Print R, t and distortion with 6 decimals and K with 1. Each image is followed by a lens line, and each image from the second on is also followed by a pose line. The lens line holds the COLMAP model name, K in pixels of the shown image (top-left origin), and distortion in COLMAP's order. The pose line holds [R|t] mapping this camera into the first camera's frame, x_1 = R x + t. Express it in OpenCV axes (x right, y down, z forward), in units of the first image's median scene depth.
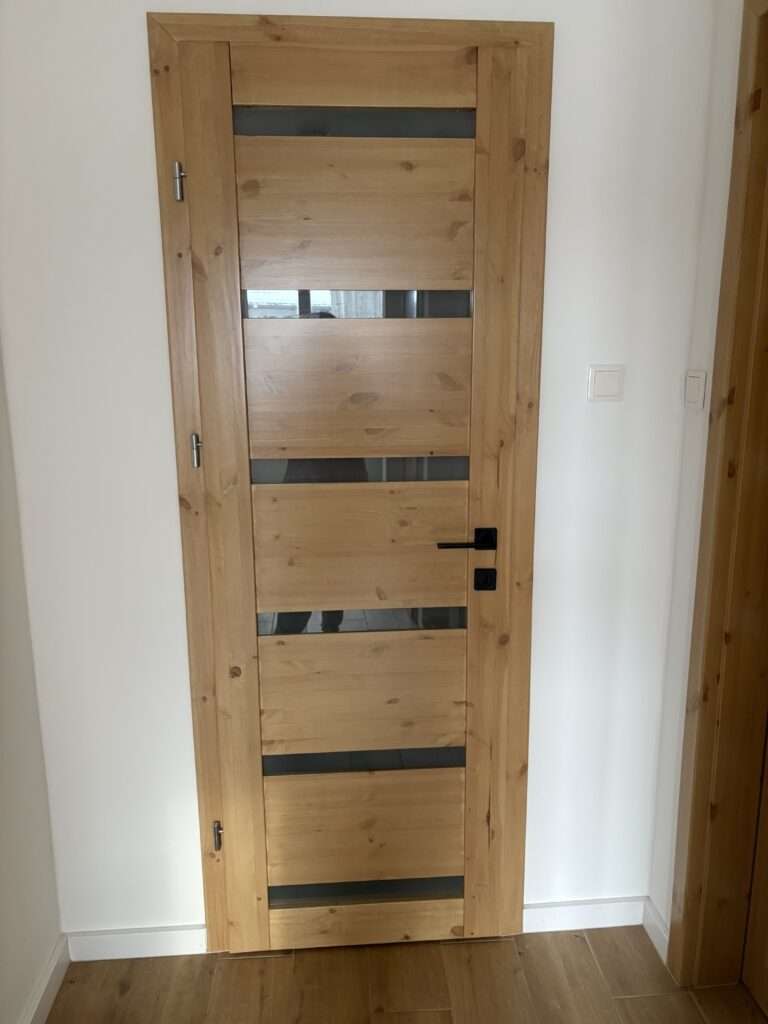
lens RADIAL K [[787.1, 0, 385.4], [0, 787.1, 517.8], [0, 0, 1]] dist [0.043928, -0.039324]
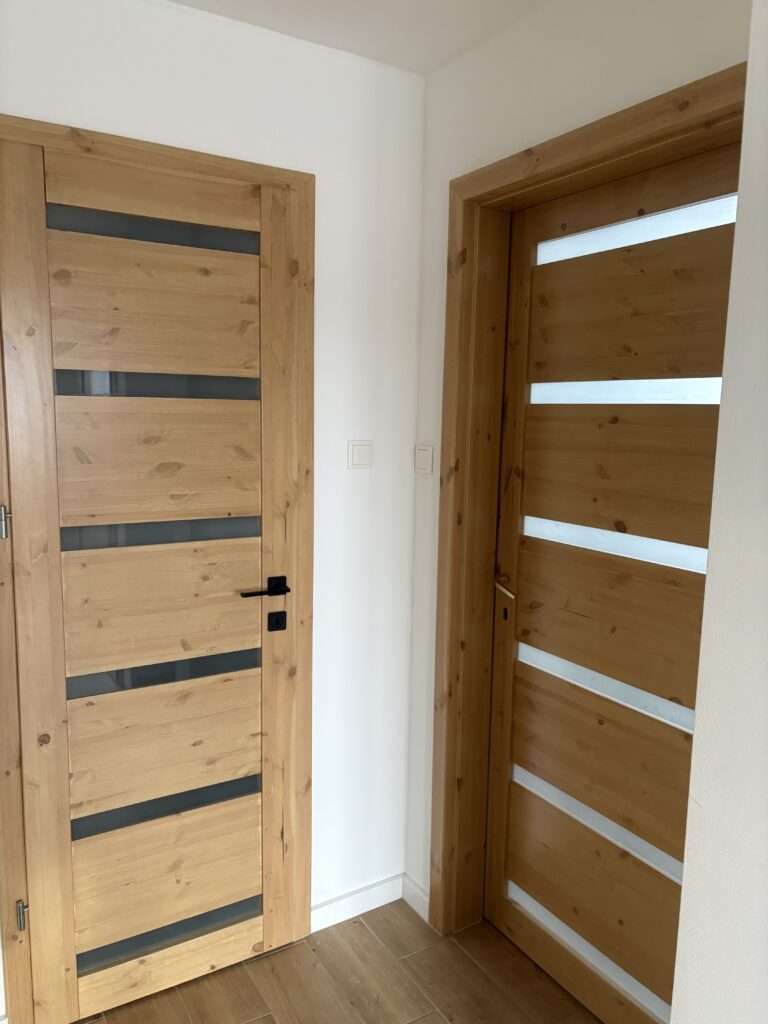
lens RADIAL K [[787.1, 0, 380.3], [0, 787.1, 512.9], [0, 0, 1]] dist [0.043928, -0.039324]
pose [[0.890724, -0.037714, 0.452978, -0.260072], [0.071352, 0.995798, -0.057398, -0.003207], [-0.448910, 0.083447, 0.889672, -0.116336]]
